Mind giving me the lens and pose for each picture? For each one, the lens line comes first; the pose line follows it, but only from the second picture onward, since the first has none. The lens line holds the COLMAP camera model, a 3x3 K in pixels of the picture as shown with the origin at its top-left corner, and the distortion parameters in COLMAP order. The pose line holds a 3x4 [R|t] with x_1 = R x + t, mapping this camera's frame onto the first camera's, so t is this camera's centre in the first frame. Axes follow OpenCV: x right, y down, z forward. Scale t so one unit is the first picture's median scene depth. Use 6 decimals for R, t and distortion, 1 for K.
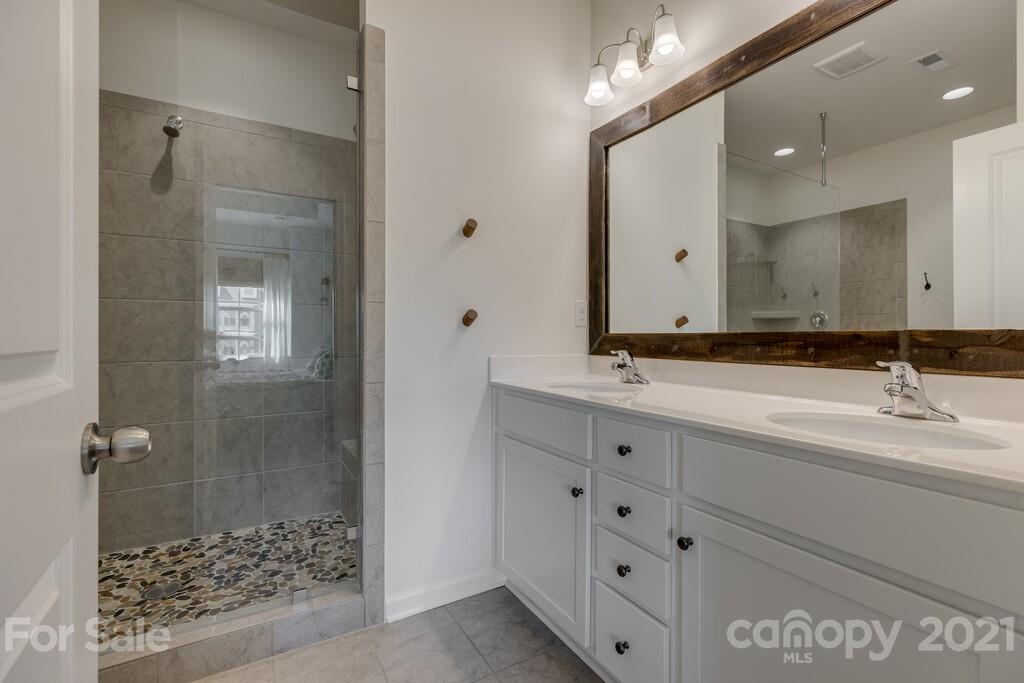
lens RADIAL K [[455.7, 0, 515.5], [0, 455.7, 337.1], [0, 0, 1]] dist [0.000797, 0.000055]
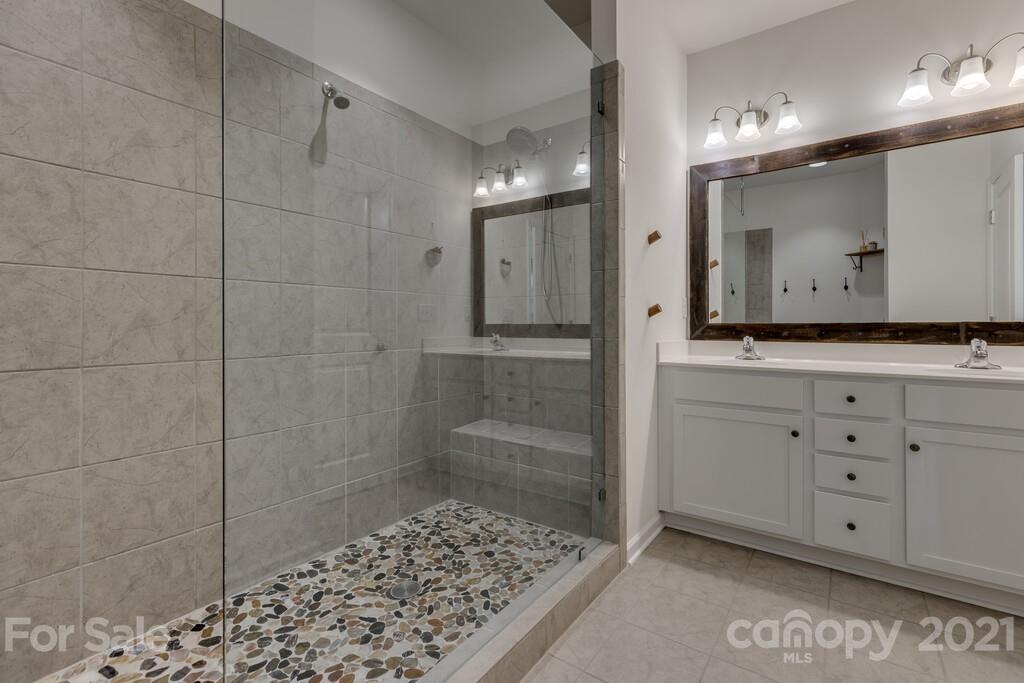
lens RADIAL K [[462.2, 0, 516.1], [0, 462.2, 326.3], [0, 0, 1]] dist [-0.000213, -0.000517]
pose [[0.916311, -0.001713, 0.400464, -0.892058], [0.001977, 0.999998, -0.000244, -0.000454], [-0.400462, 0.001016, 0.916313, 0.009181]]
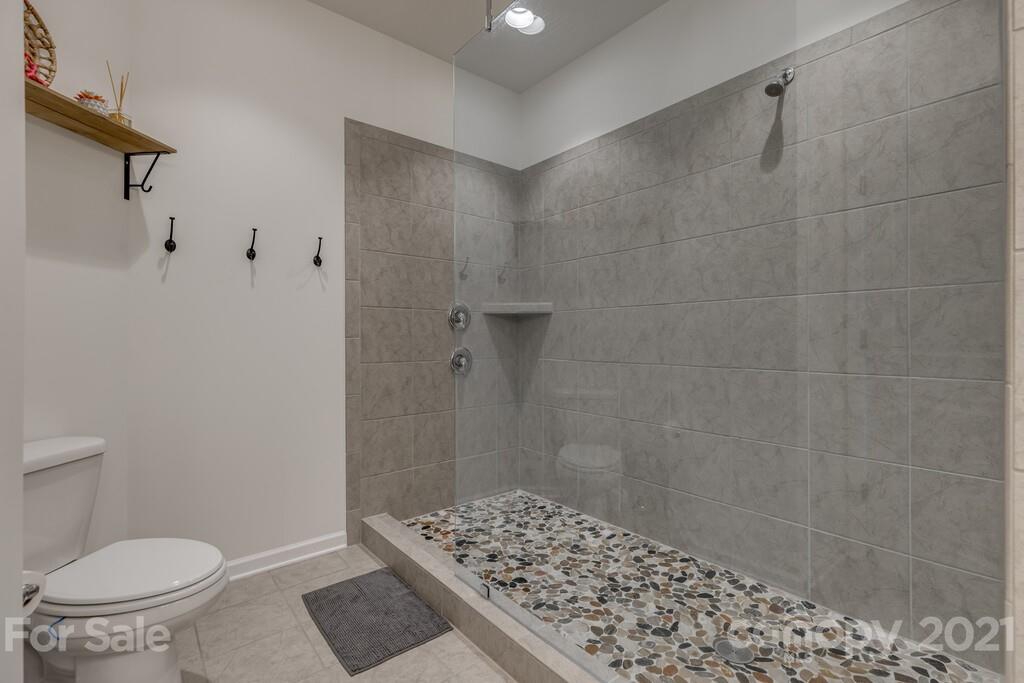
lens RADIAL K [[456.5, 0, 511.6], [0, 456.5, 336.2], [0, 0, 1]] dist [-0.003193, -0.000175]
pose [[0.149080, -0.002767, -0.988821, -0.019437], [0.002802, 0.999993, -0.002376, -0.009021], [0.988821, -0.002416, 0.149087, 0.454511]]
